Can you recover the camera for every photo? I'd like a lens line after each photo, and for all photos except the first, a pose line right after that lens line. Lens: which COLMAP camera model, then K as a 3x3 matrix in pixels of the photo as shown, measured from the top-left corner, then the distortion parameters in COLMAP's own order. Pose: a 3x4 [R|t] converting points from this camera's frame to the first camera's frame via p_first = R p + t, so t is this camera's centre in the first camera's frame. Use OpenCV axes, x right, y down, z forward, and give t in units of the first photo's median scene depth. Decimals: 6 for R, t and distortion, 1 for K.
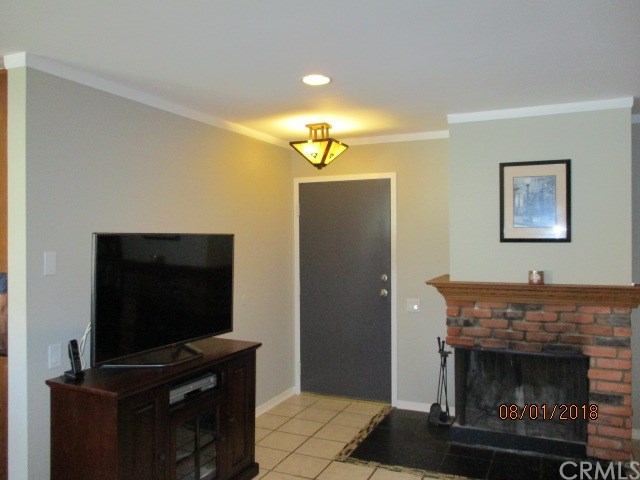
lens RADIAL K [[537.3, 0, 319.7], [0, 537.3, 239.5], [0, 0, 1]] dist [-0.015292, 0.008255]
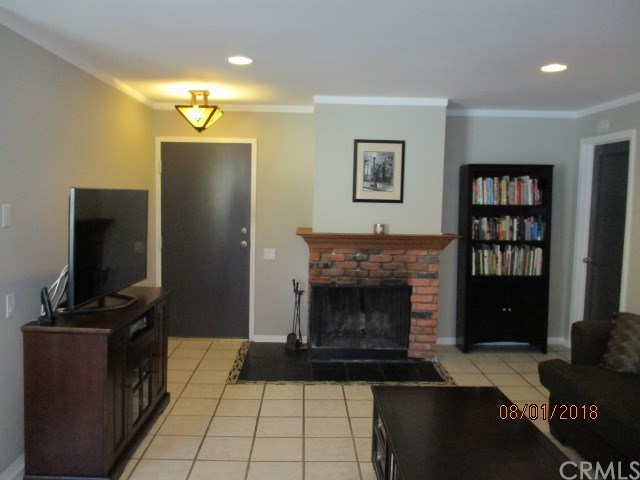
lens RADIAL K [[537.3, 0, 318.7], [0, 537.3, 239.9], [0, 0, 1]] dist [-0.015292, 0.008255]
pose [[0.903016, -0.011756, 0.429446, -0.287492], [-0.022544, 0.996951, 0.074696, 0.001429], [-0.429015, -0.077133, 0.899998, -0.124314]]
